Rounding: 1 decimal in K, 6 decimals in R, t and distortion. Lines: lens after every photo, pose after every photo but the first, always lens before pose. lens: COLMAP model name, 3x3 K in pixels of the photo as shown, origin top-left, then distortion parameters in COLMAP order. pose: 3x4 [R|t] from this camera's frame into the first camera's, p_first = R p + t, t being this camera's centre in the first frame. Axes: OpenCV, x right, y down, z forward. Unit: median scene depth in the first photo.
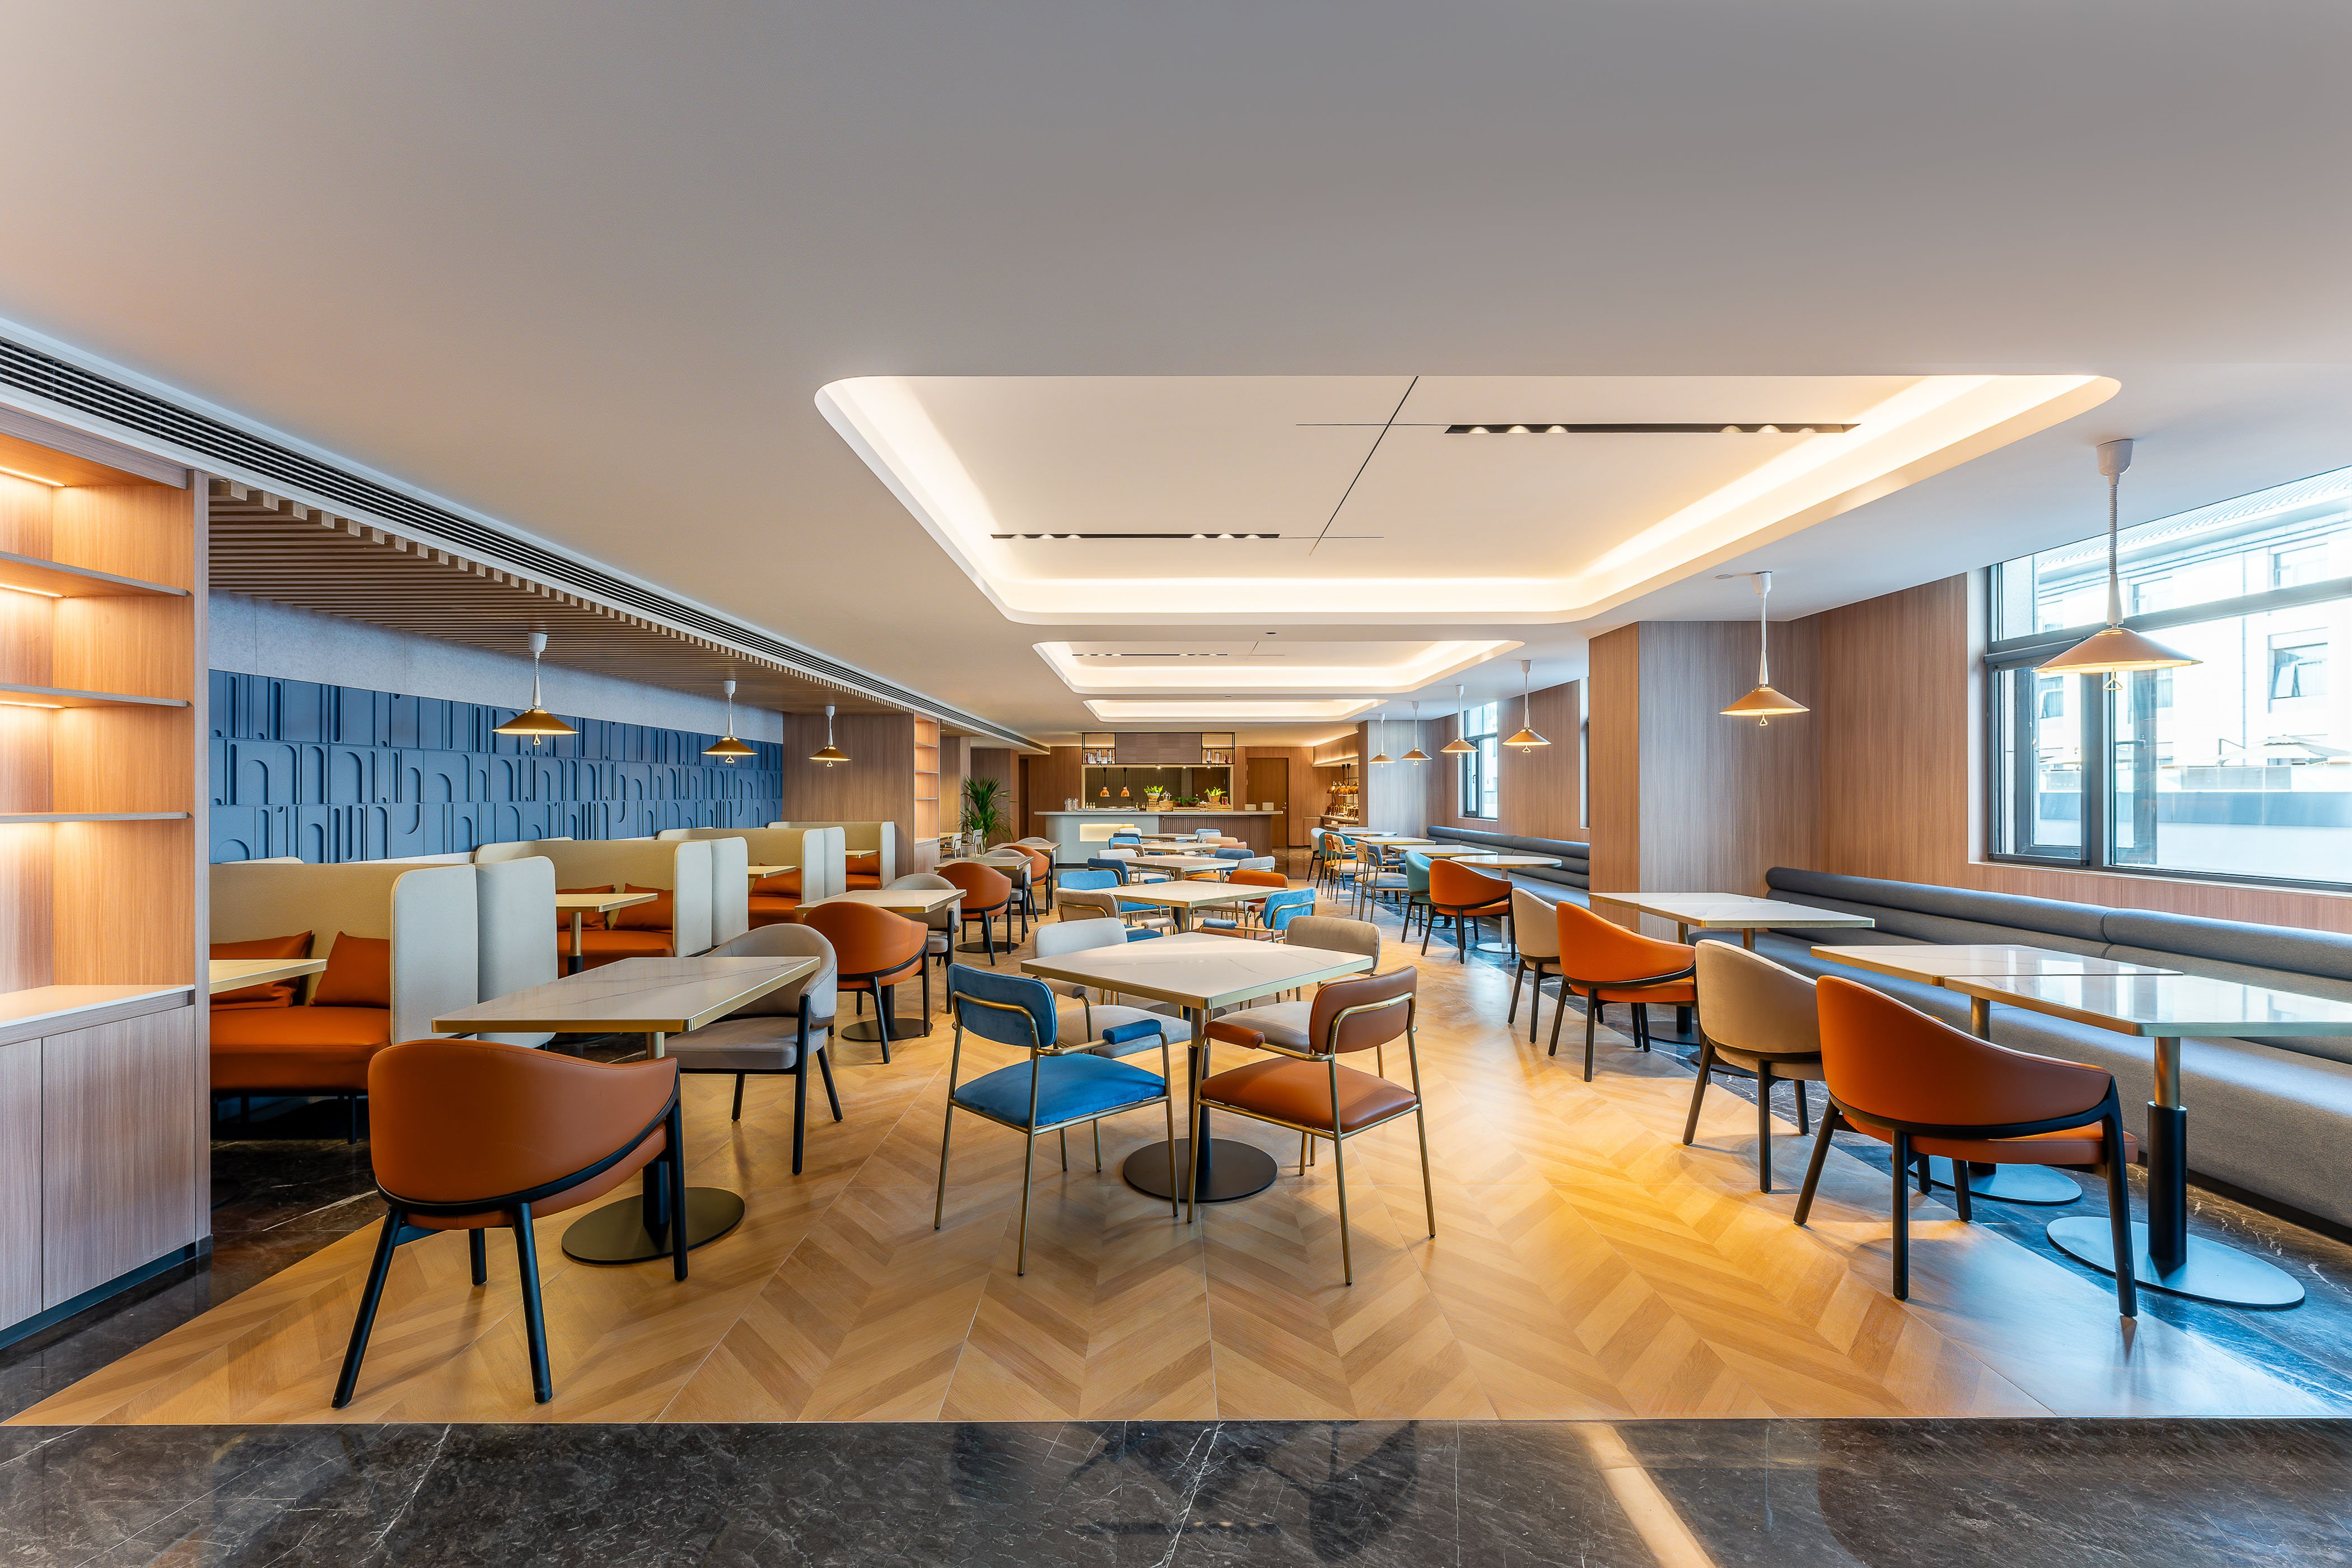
lens RADIAL K [[959.5, 0, 1176.0], [0, 959.5, 784.0], [0, 0, 1]] dist [0.000429, 0.000039]
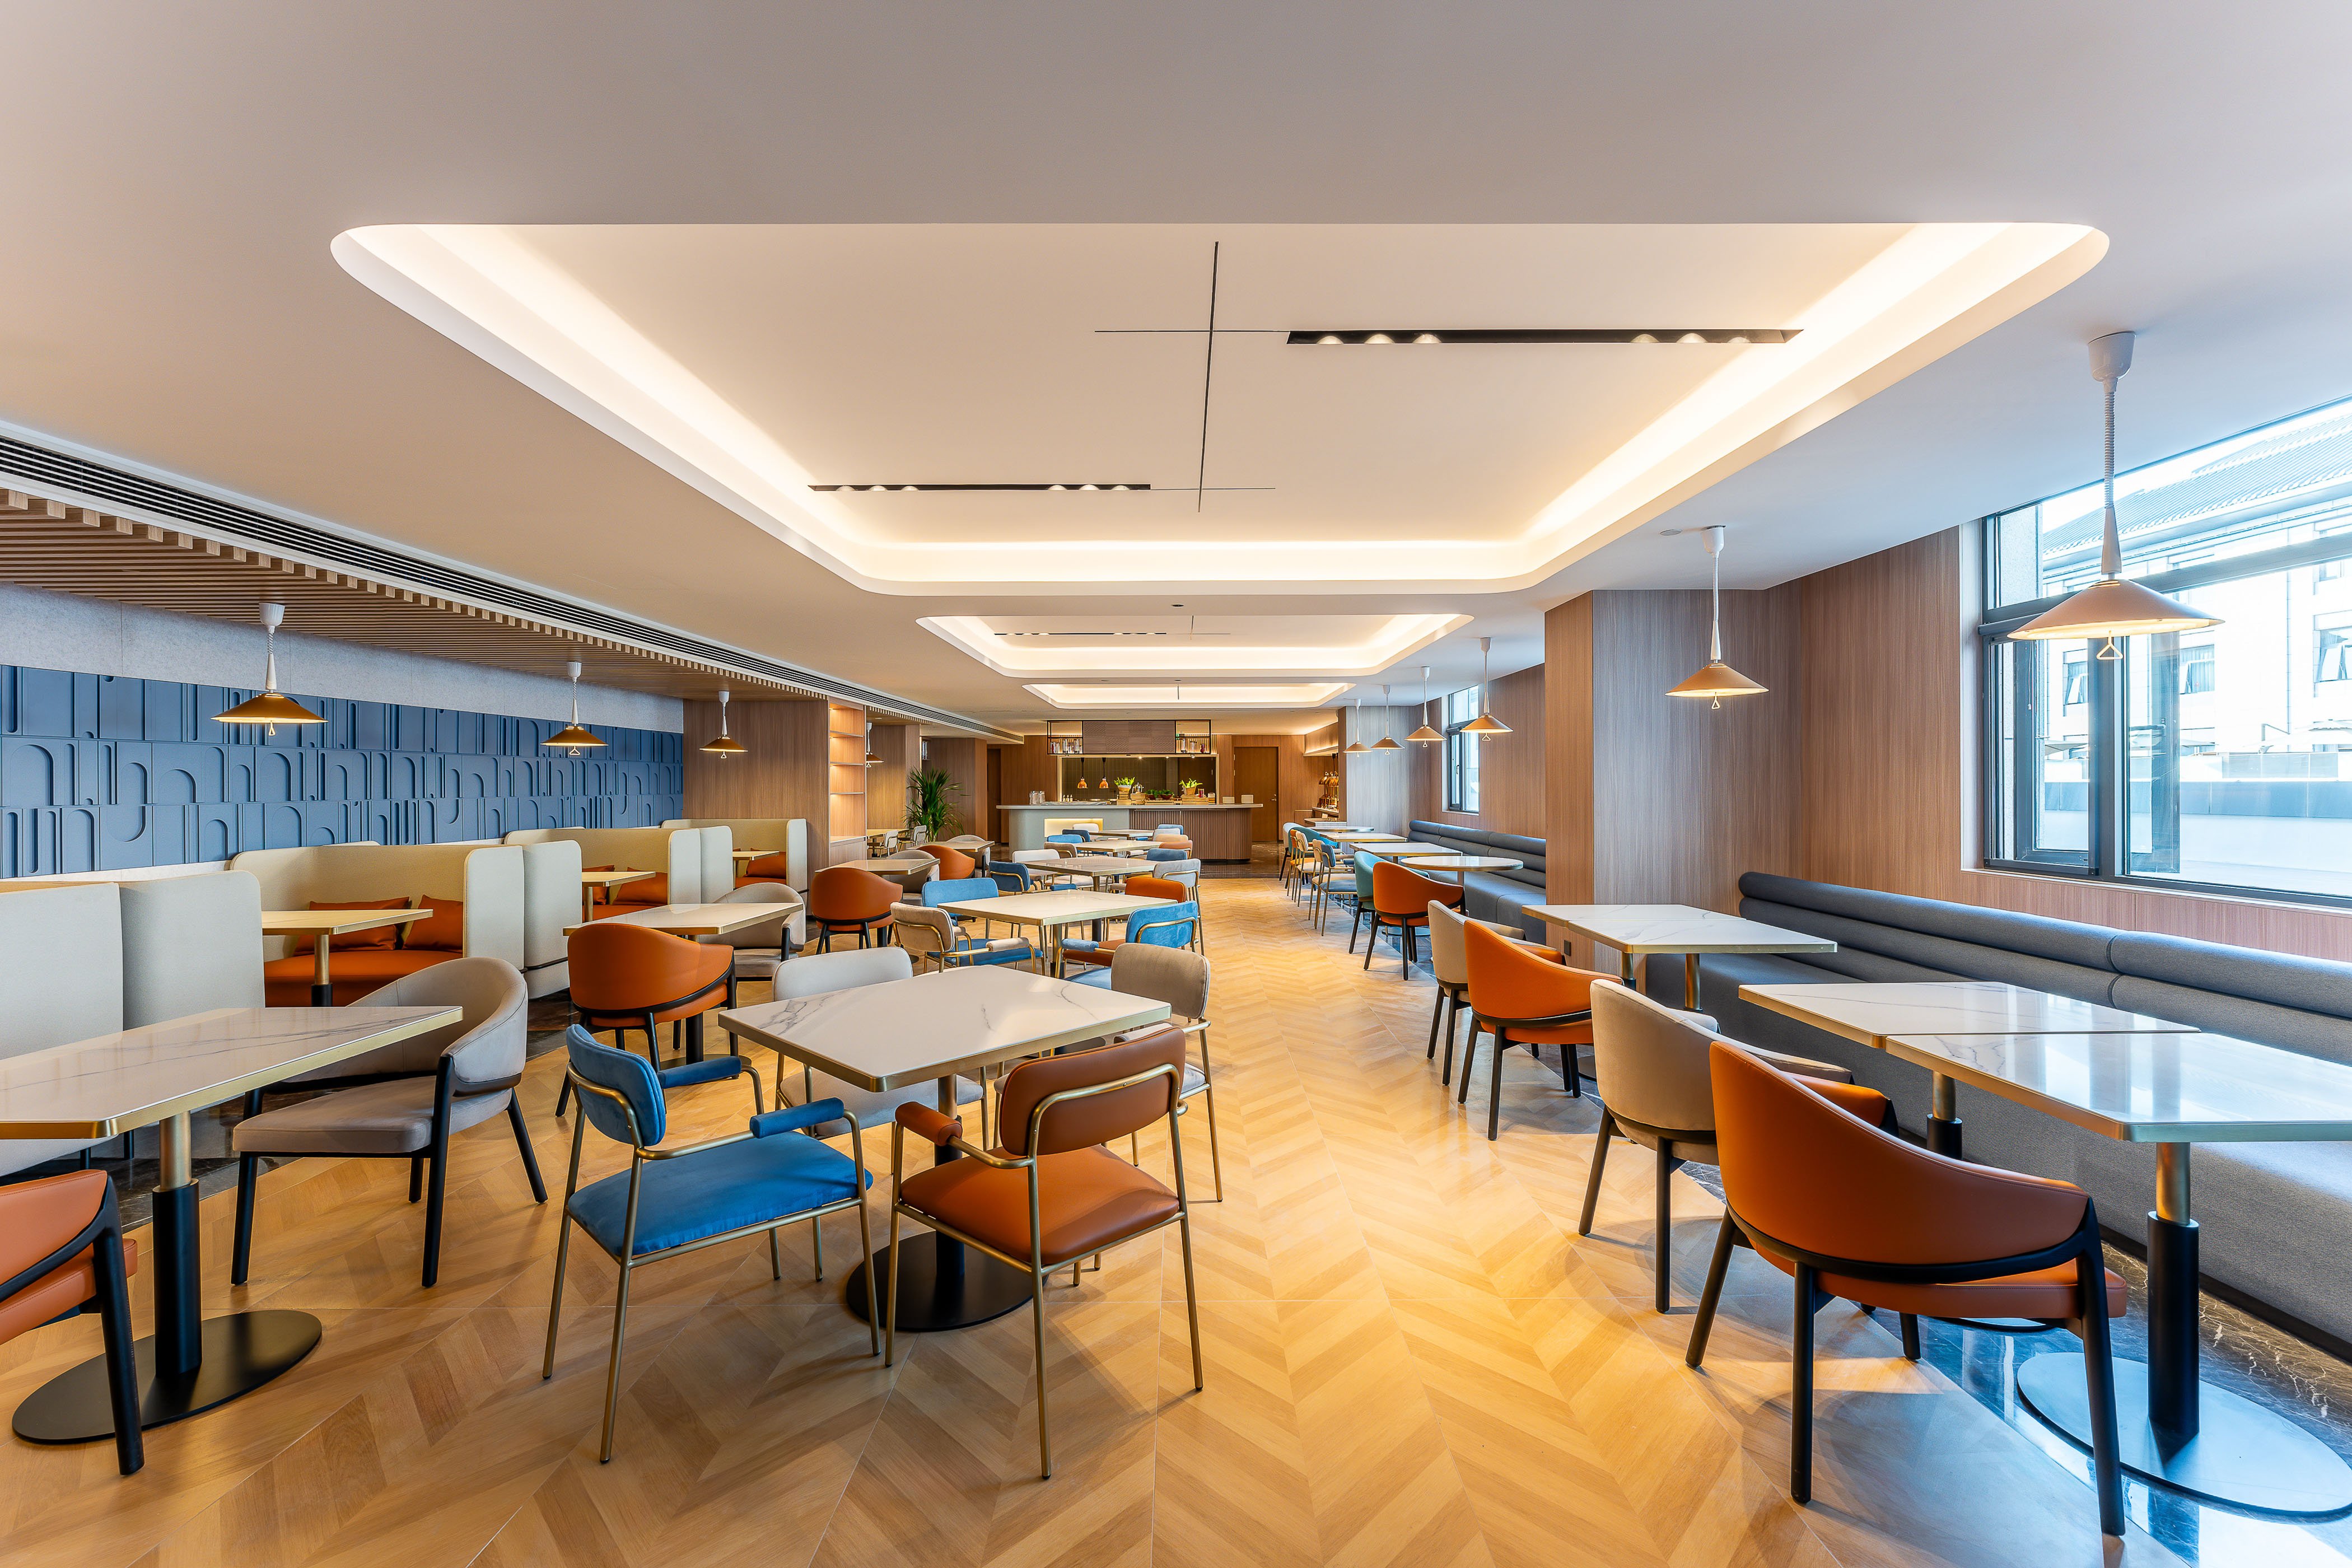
lens RADIAL K [[1002.7, 0, 1181.1], [0, 1002.7, 776.9], [0, 0, 1]] dist [-0.000735, 0.000167]
pose [[0.999991, -0.002821, 0.003236, 0.131651], [0.002813, 0.999993, 0.002643, -0.004436], [-0.003243, -0.002634, 0.999991, 0.114383]]
